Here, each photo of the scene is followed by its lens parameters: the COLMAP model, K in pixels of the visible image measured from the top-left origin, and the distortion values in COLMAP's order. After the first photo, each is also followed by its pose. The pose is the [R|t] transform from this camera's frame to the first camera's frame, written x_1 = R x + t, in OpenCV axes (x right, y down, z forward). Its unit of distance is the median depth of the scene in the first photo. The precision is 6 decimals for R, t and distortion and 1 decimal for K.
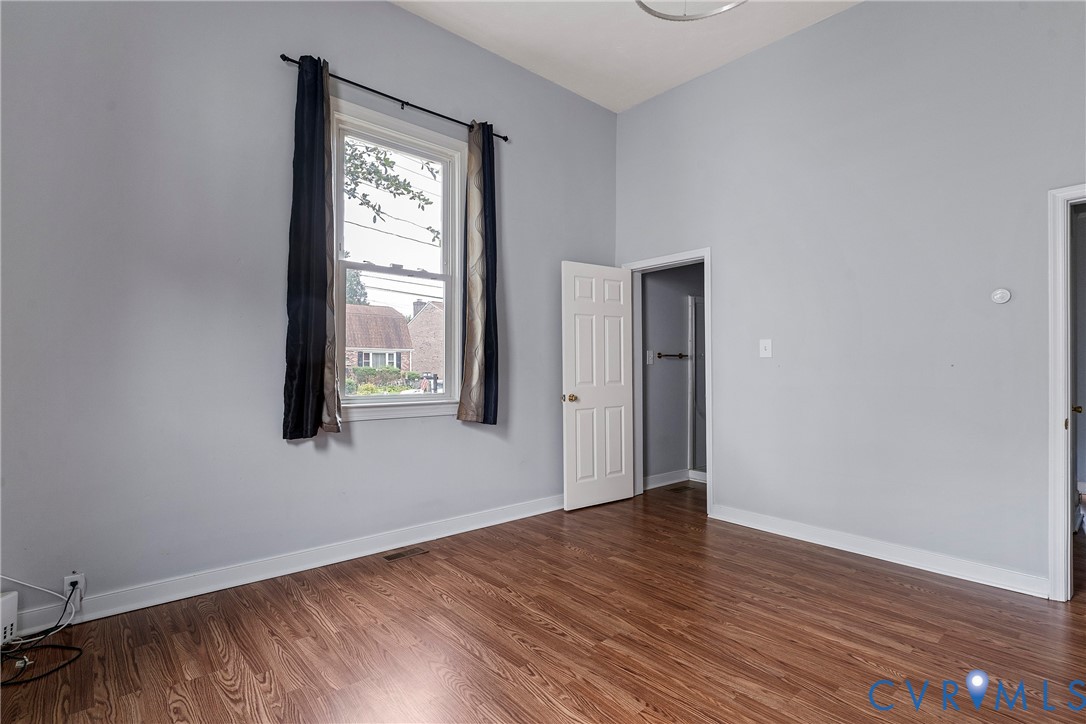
lens RADIAL K [[527.3, 0, 535.4], [0, 527.3, 360.7], [0, 0, 1]] dist [-0.001206, 0.000522]
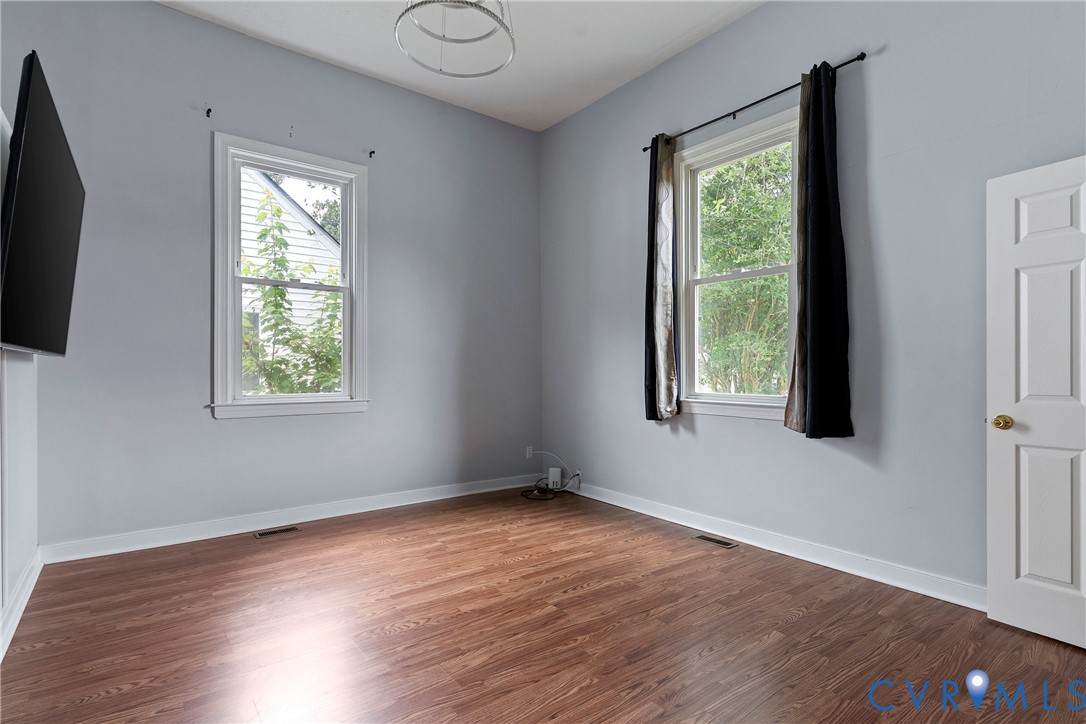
lens RADIAL K [[527.3, 0, 513.1], [0, 527.3, 369.0], [0, 0, 1]] dist [-0.001206, 0.000522]
pose [[-0.094979, -0.002948, -0.995475, 1.111154], [0.011535, 0.999925, -0.004062, 0.018733], [0.995412, -0.011868, -0.094938, 0.893395]]
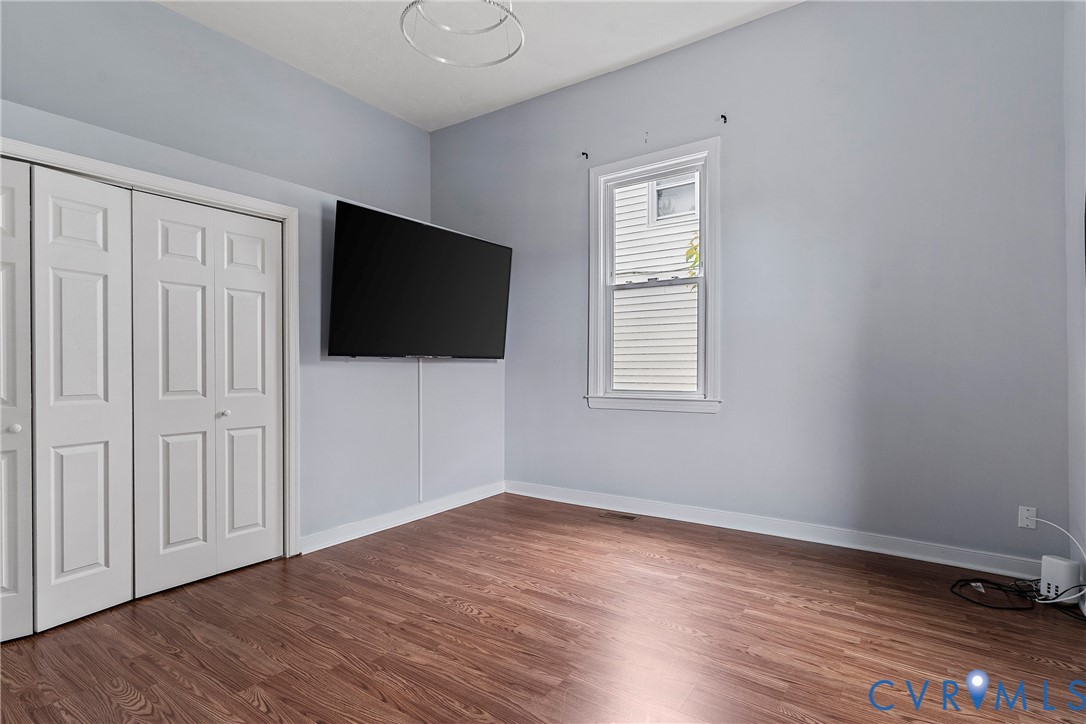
lens RADIAL K [[527.3, 0, 542.9], [0, 527.3, 365.8], [0, 0, 1]] dist [-0.001206, 0.000522]
pose [[-0.969265, 0.001305, -0.246016, 0.319296], [0.005404, 0.999858, -0.015991, 0.028909], [0.245960, -0.016829, -0.969134, 1.593862]]
